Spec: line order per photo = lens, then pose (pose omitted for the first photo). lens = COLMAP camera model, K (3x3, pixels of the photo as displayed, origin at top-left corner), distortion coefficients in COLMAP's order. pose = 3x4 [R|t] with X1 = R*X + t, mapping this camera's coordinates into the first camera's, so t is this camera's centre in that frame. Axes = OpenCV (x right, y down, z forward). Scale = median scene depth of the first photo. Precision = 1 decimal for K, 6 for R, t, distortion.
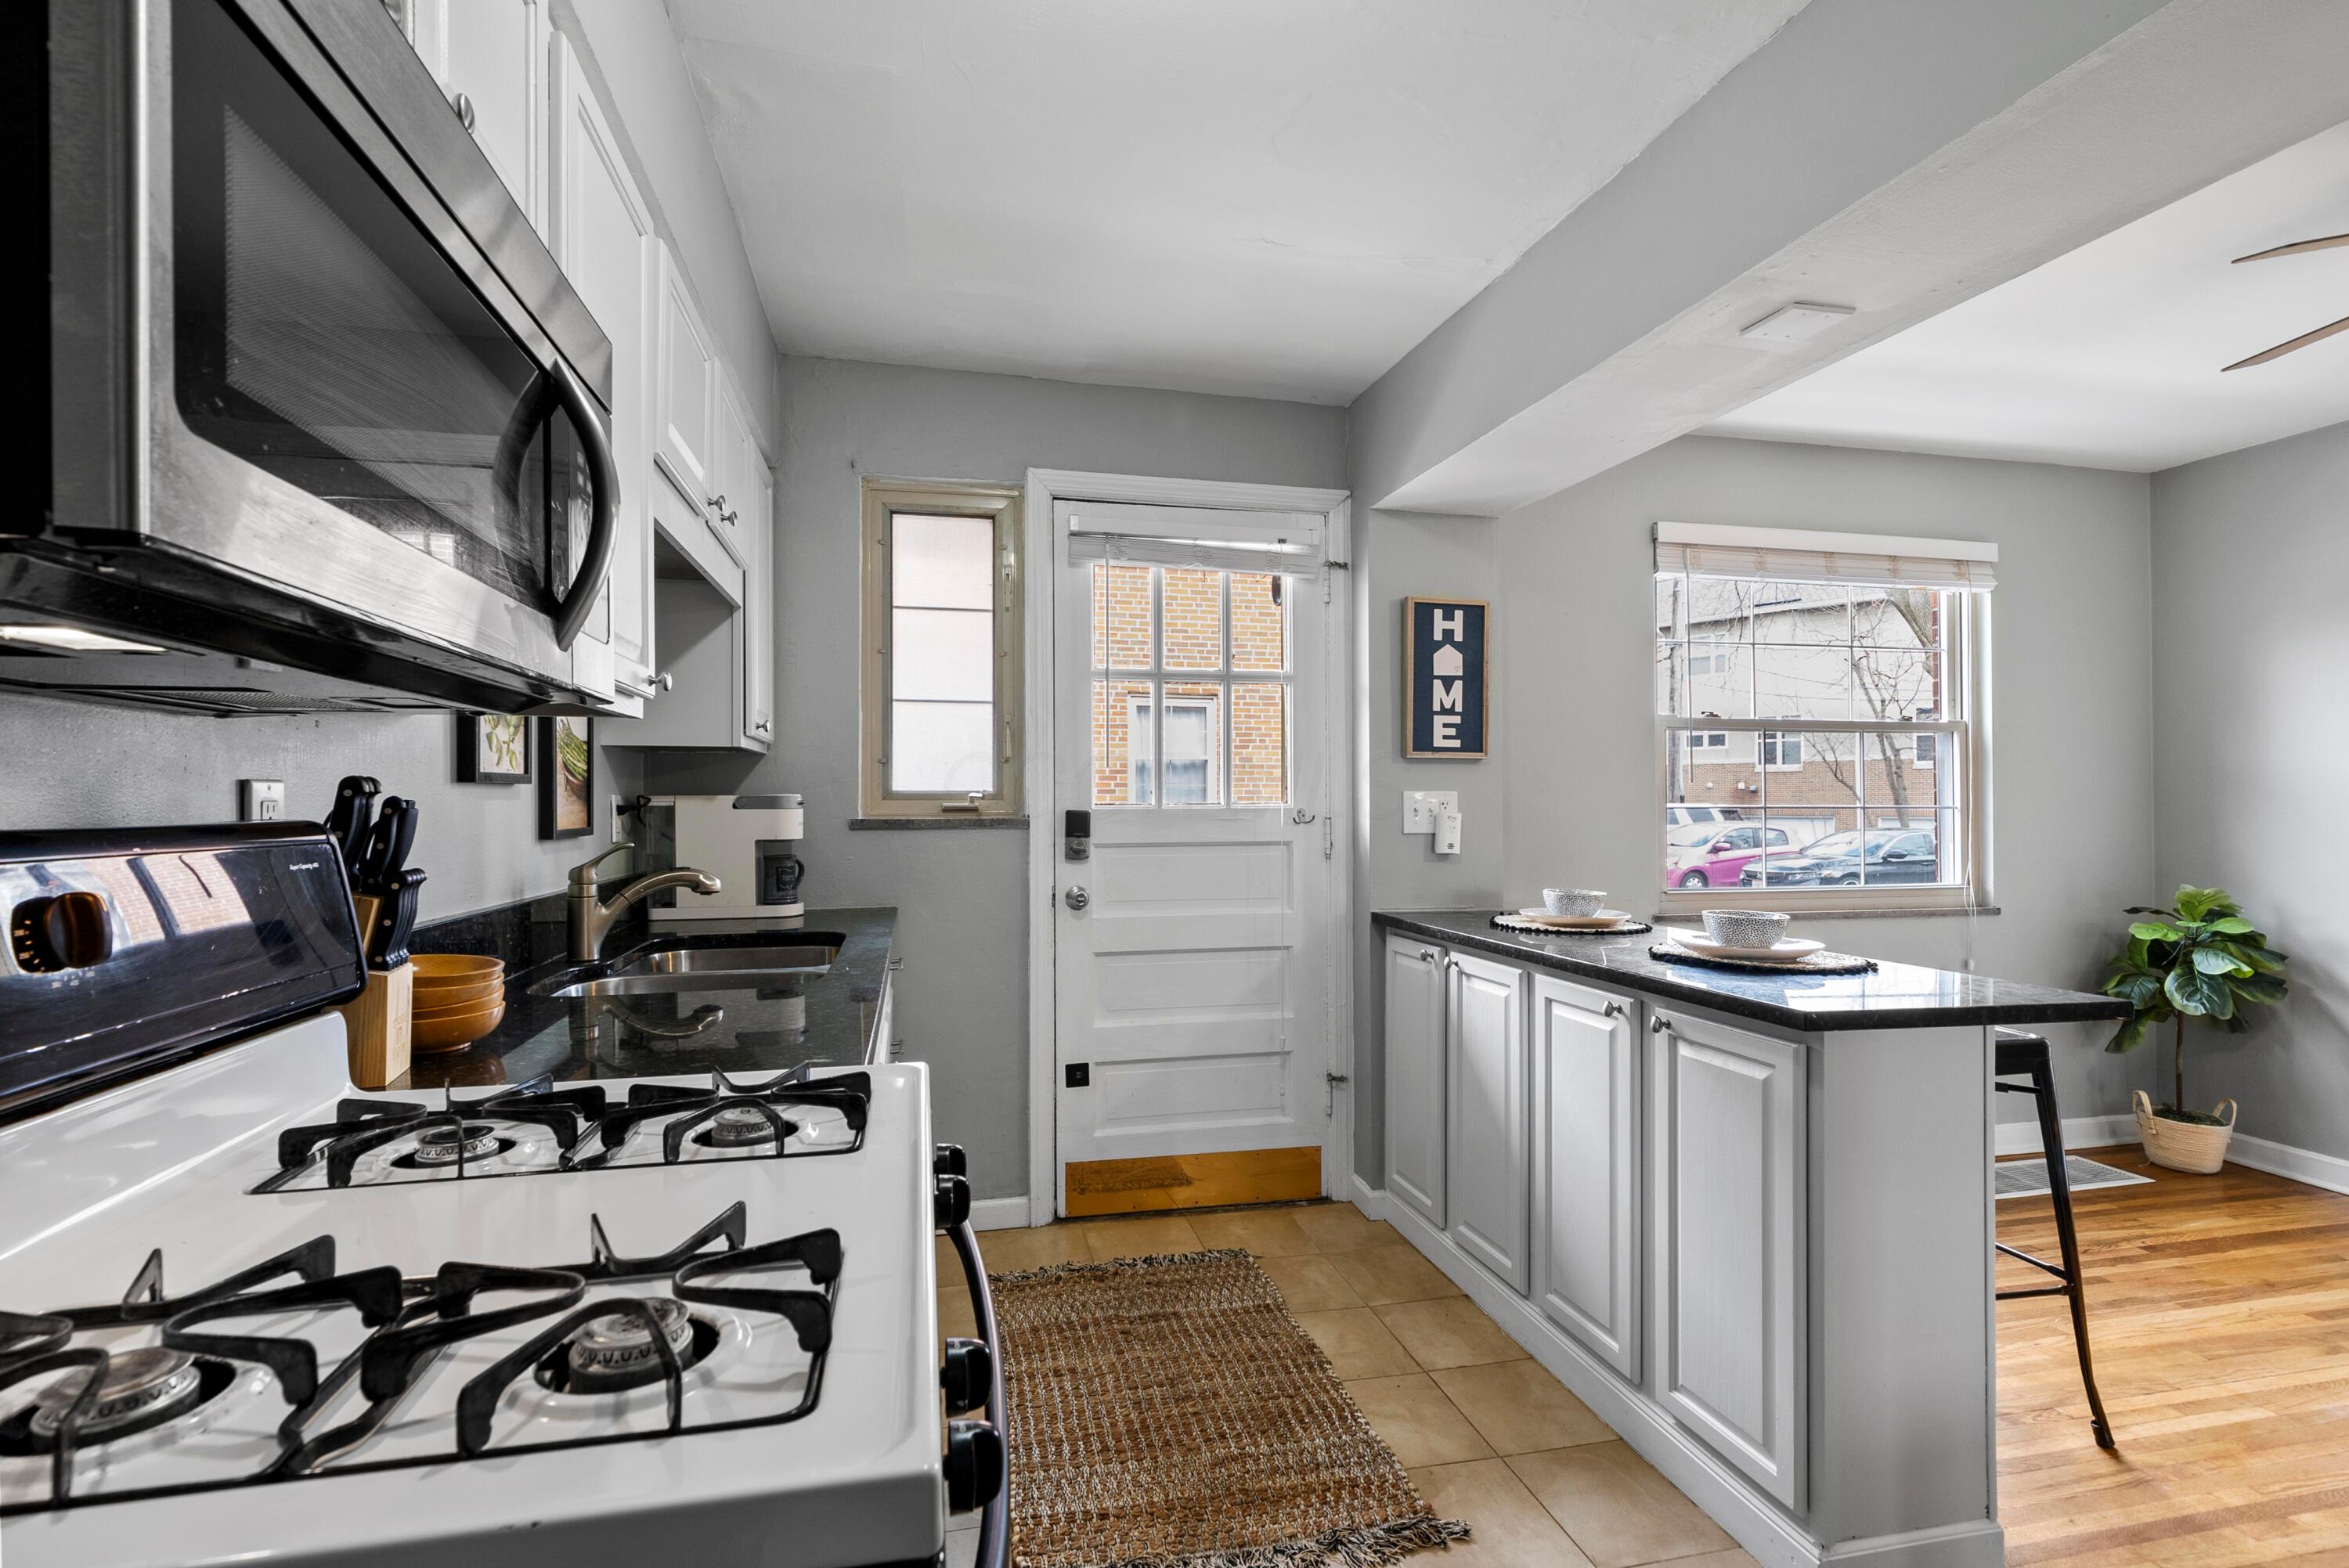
lens RADIAL K [[1074.8, 0, 1151.1], [0, 1074.8, 810.3], [0, 0, 1]] dist [-0.001465, 0.000102]
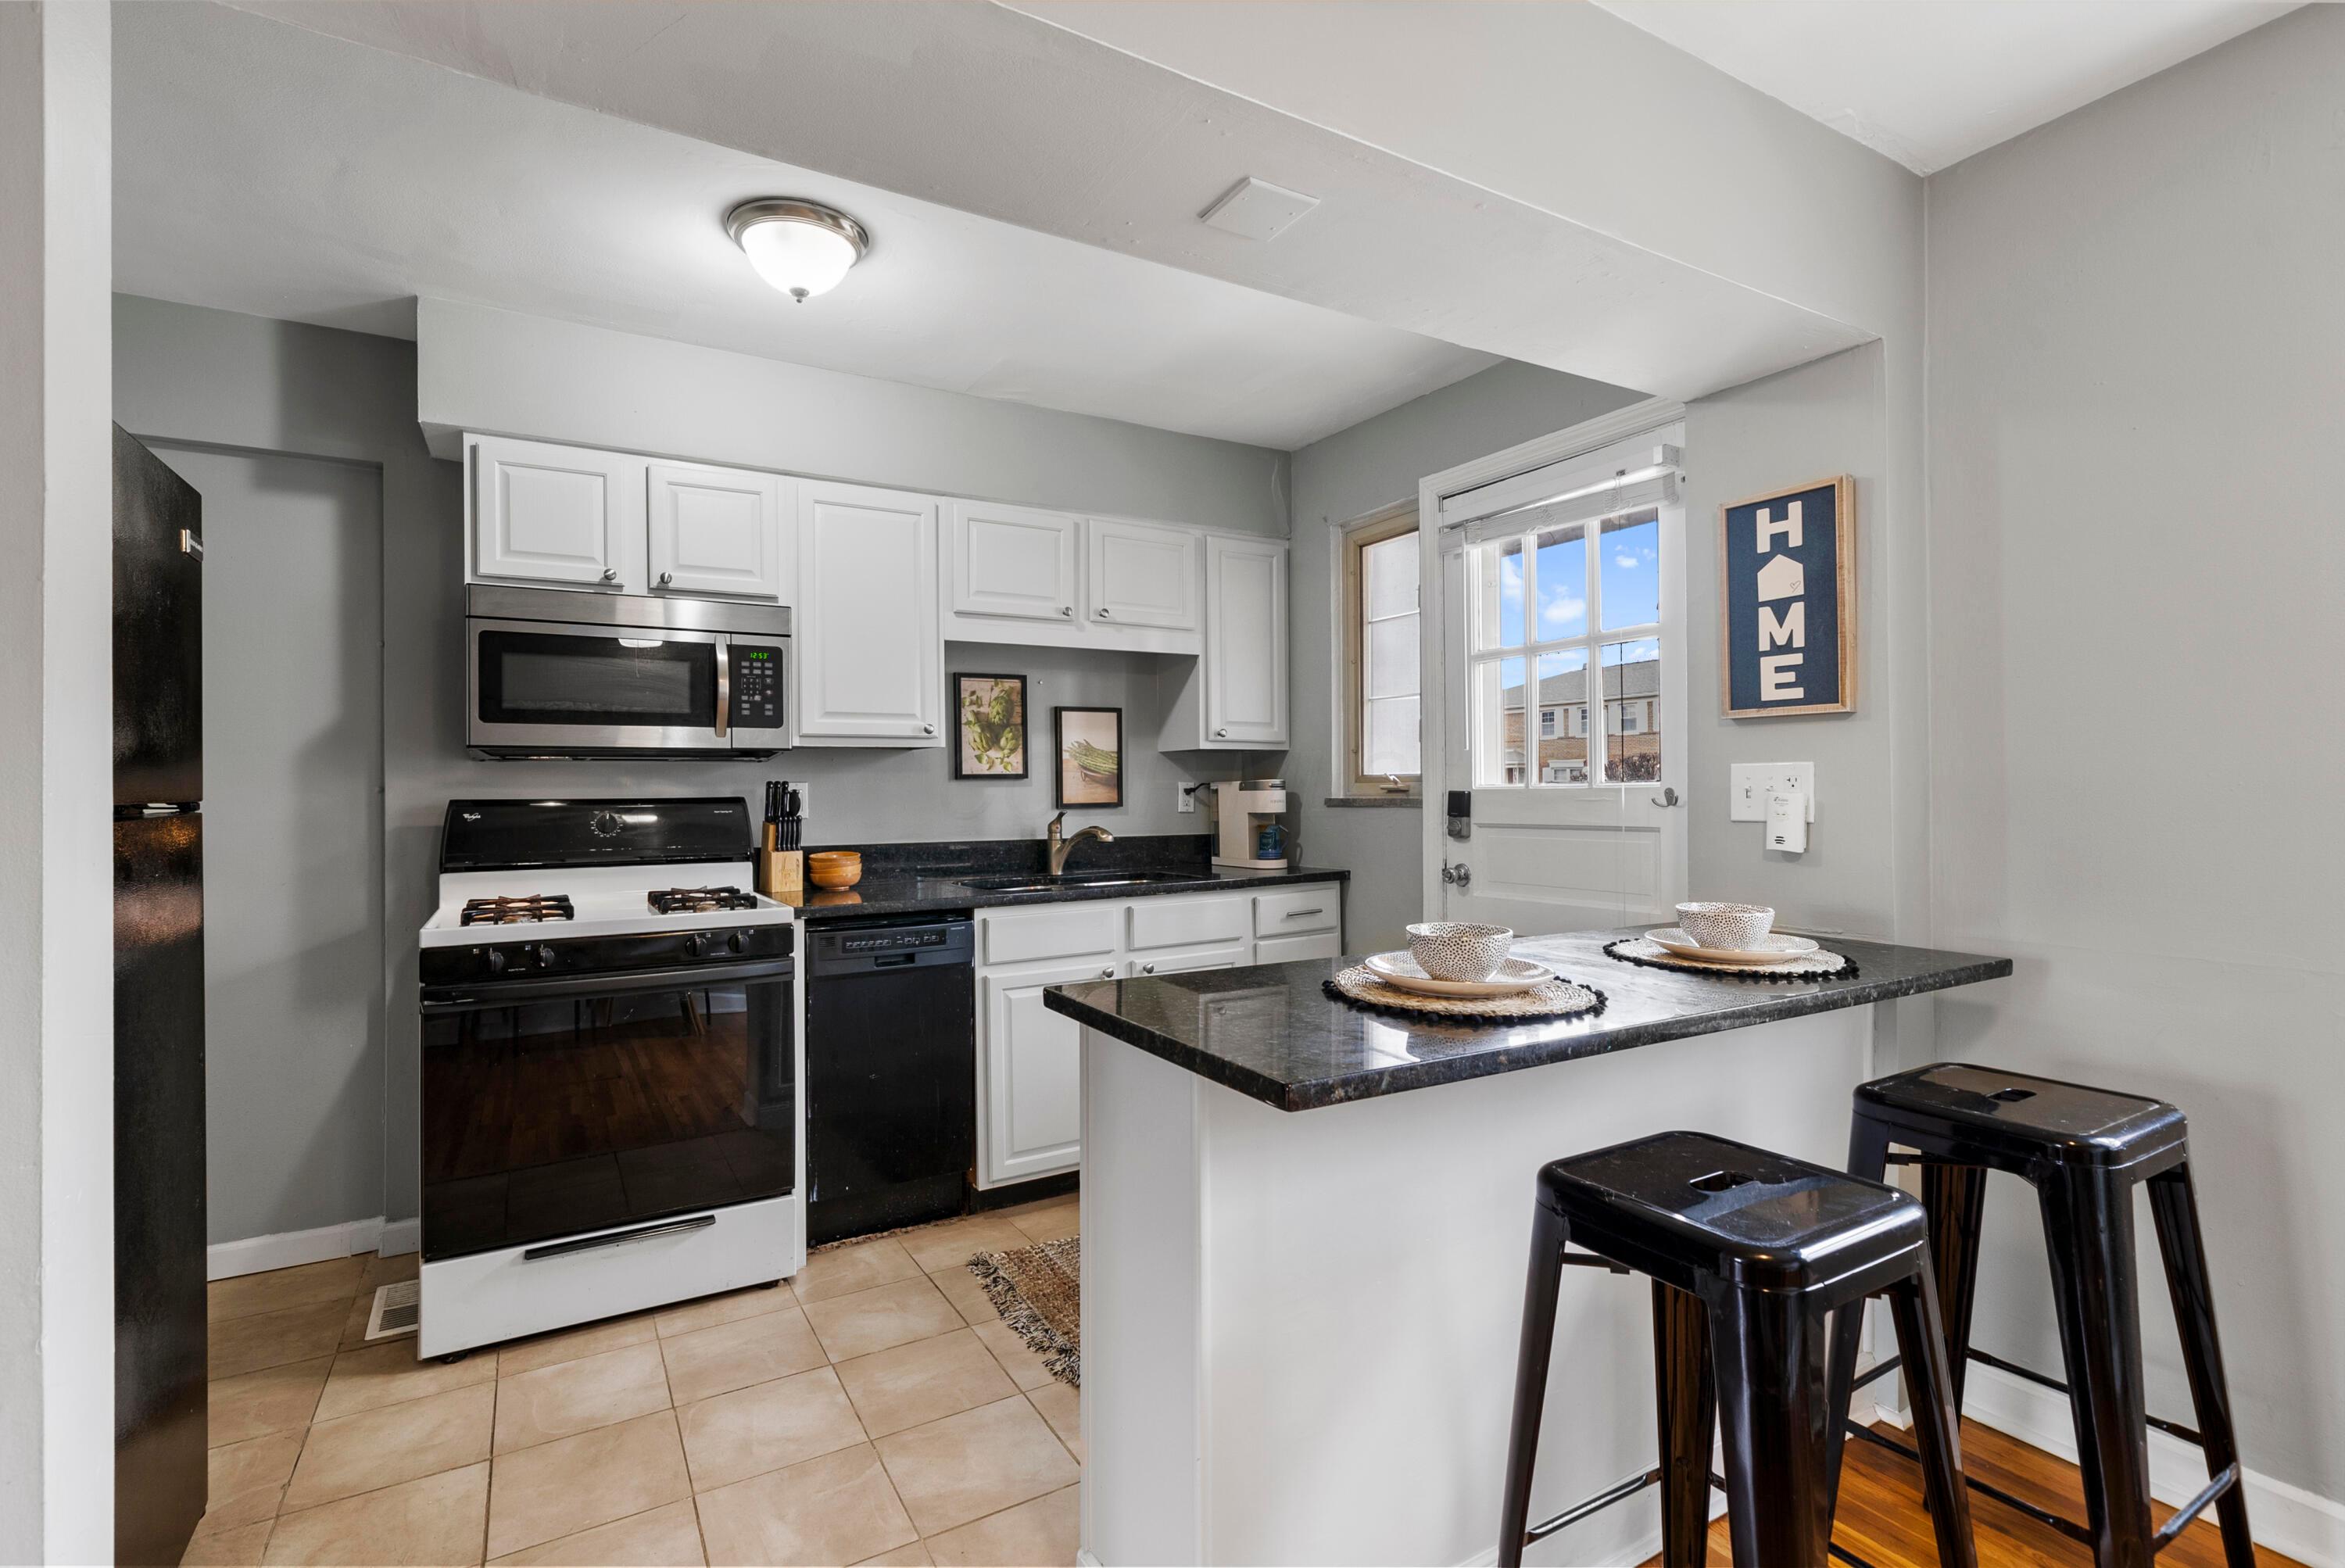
lens RADIAL K [[1073.1, 0, 1154.7], [0, 1073.1, 781.2], [0, 0, 1]] dist [-0.001465, 0.000102]
pose [[0.310041, -0.010134, -0.950669, 0.825831], [0.007249, 0.999939, -0.008295, -0.002644], [0.950696, -0.004319, 0.310096, 0.394336]]
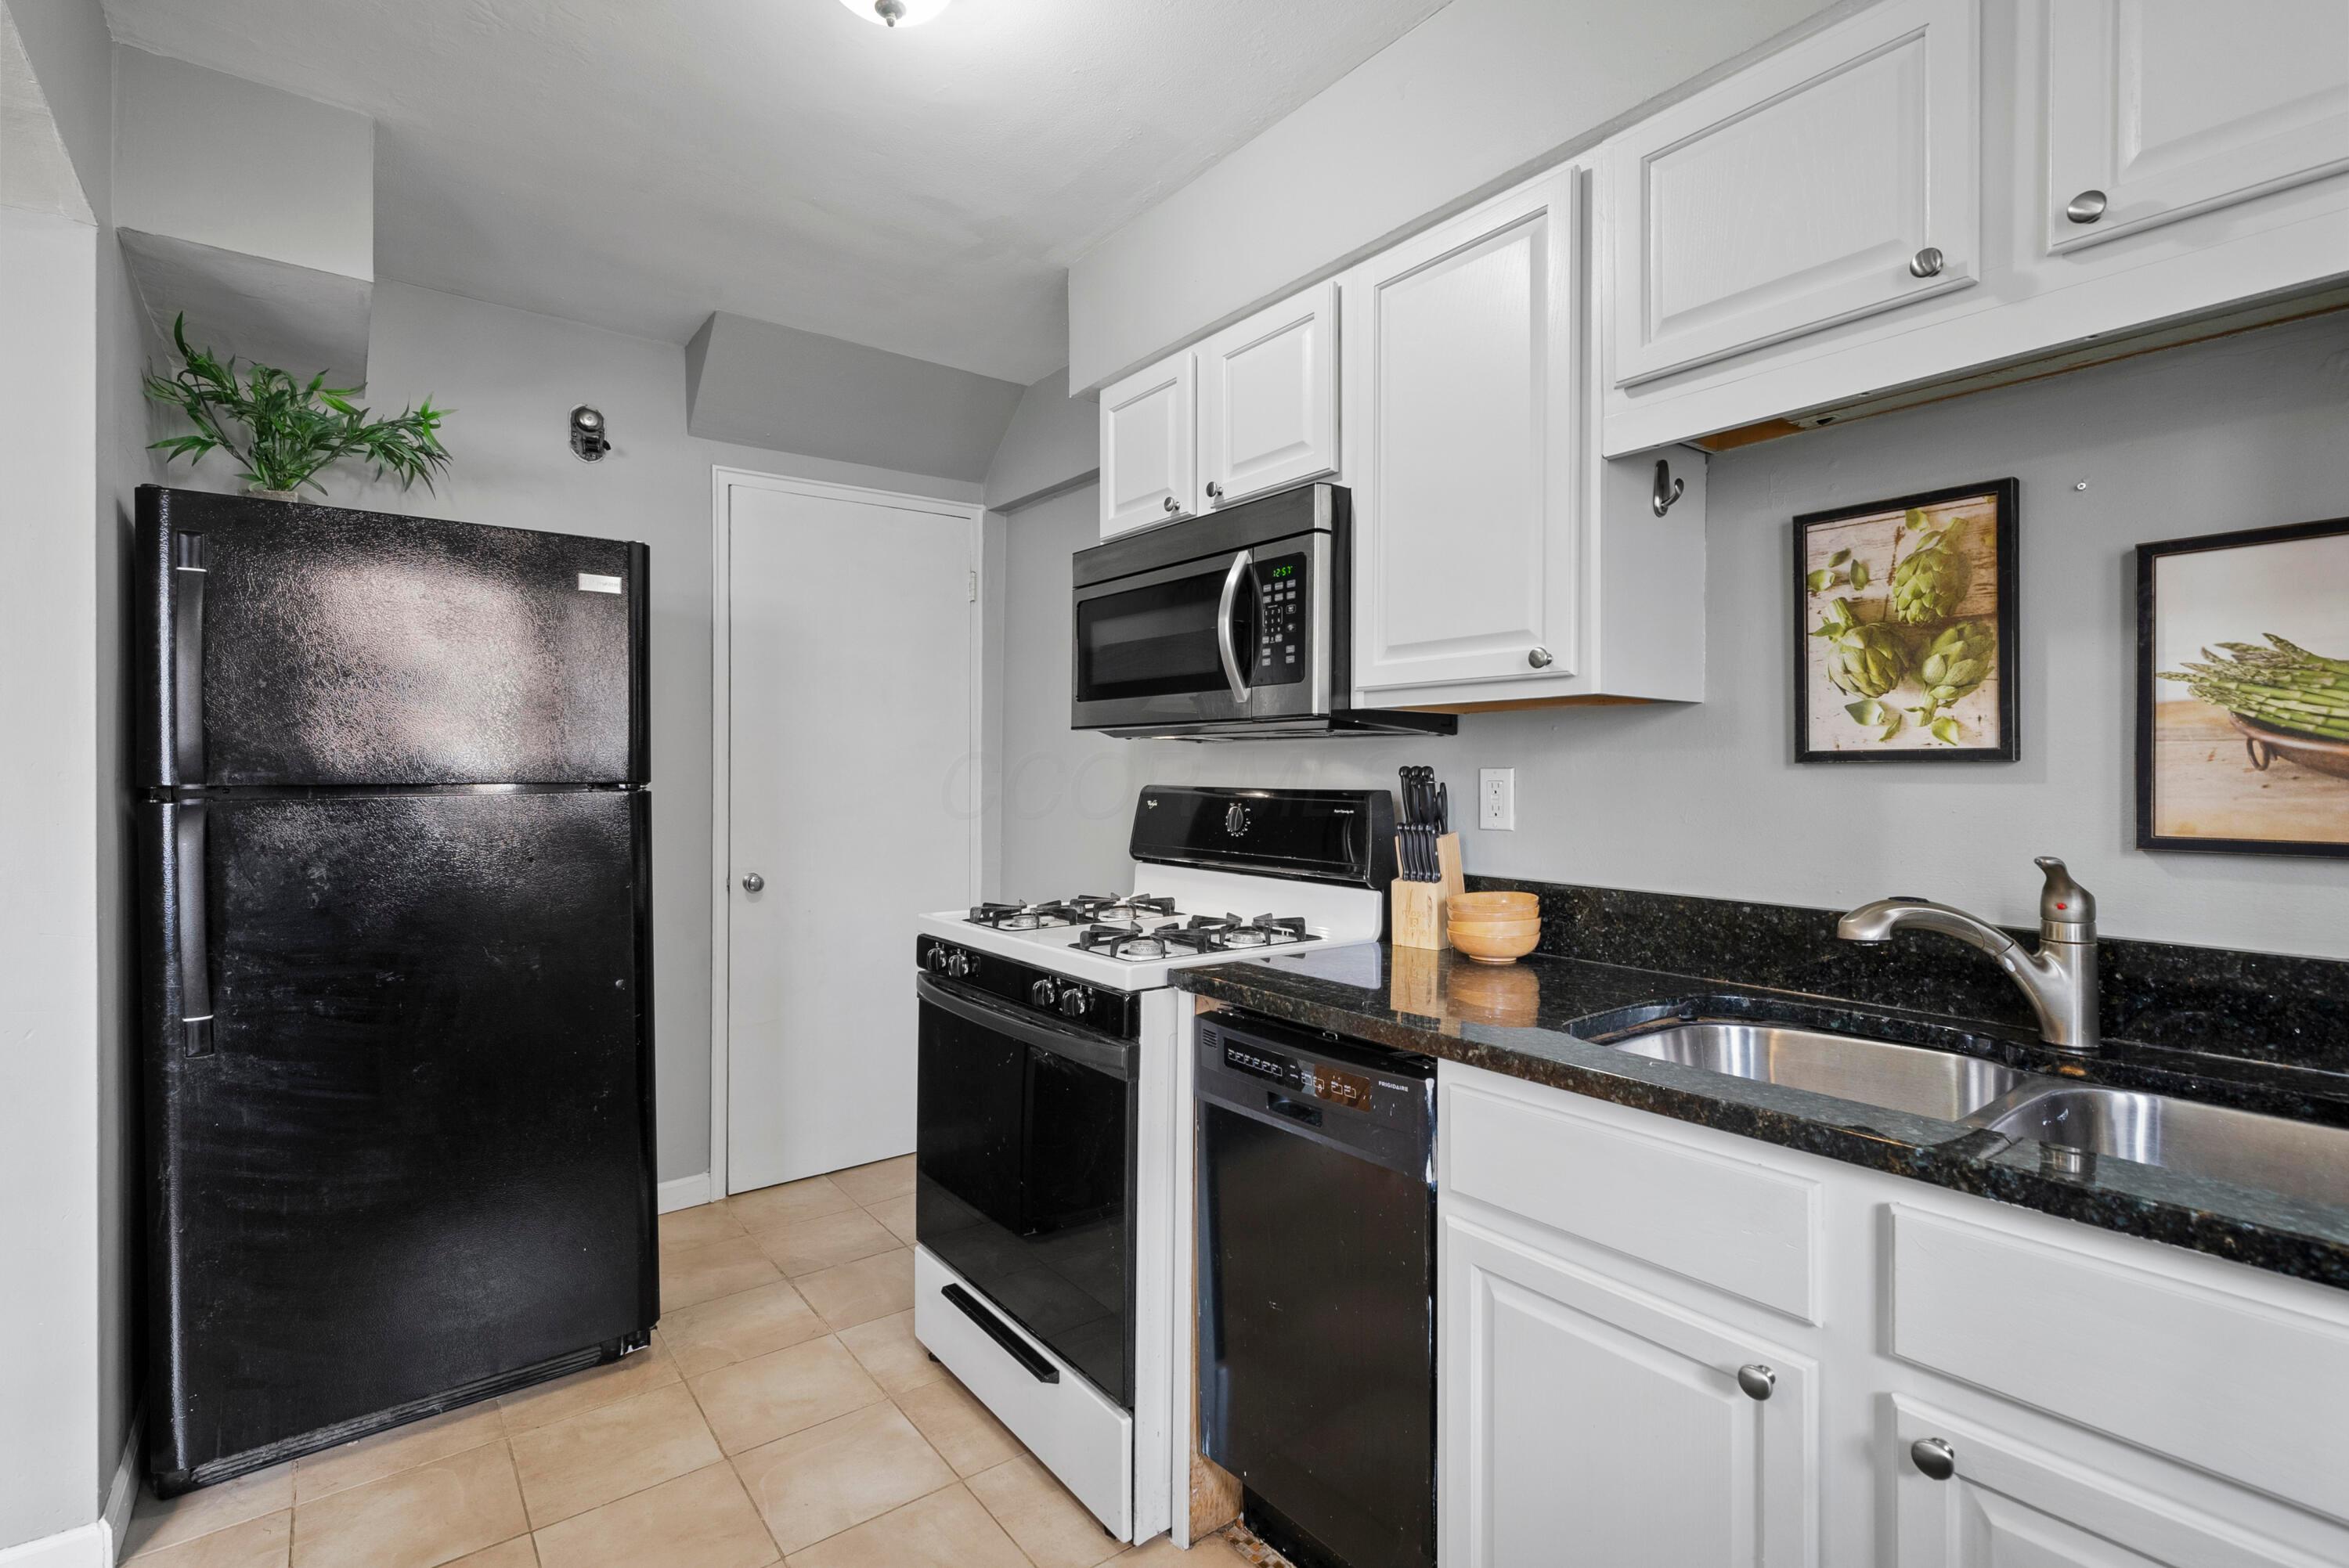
lens RADIAL K [[1074.8, 0, 1153.7], [0, 1074.8, 780.2], [0, 0, 1]] dist [-0.001465, 0.000102]
pose [[-0.903172, 0.000281, -0.429279, 0.140182], [-0.005069, 0.999923, 0.011320, -0.012183], [0.429249, 0.012399, -0.903101, 0.880639]]
